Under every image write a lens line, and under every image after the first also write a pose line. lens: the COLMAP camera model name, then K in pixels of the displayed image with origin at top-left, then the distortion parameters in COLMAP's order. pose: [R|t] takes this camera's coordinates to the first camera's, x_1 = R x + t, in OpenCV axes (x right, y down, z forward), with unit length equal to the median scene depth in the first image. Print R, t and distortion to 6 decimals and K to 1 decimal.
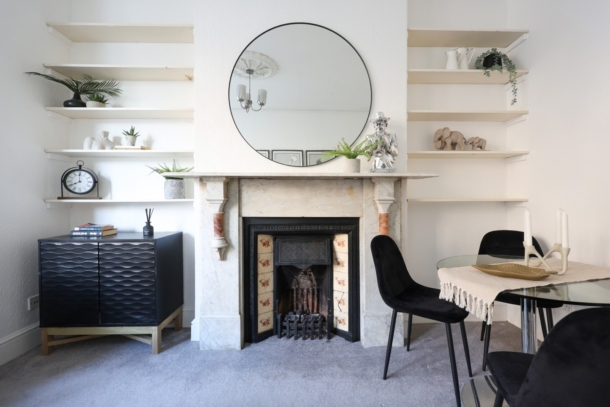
lens RADIAL K [[261.6, 0, 304.8], [0, 261.6, 205.1], [0, 0, 1]] dist [-0.002230, 0.000168]
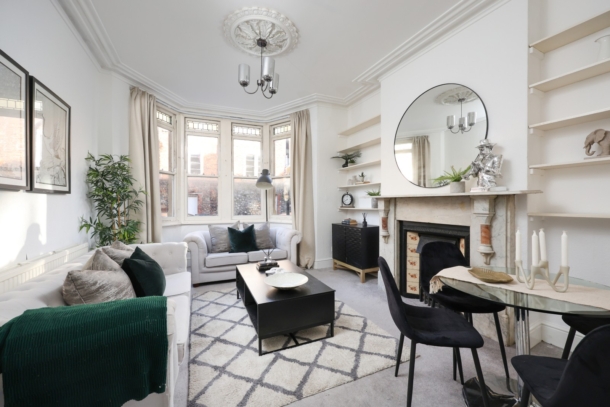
lens RADIAL K [[248.2, 0, 304.3], [0, 248.2, 202.4], [0, 0, 1]] dist [-0.007558, 0.000600]
pose [[0.407449, 0.001375, -0.913227, 0.961721], [-0.003555, 0.999994, -0.000080, -0.066282], [0.913221, 0.003279, 0.407452, -0.212164]]
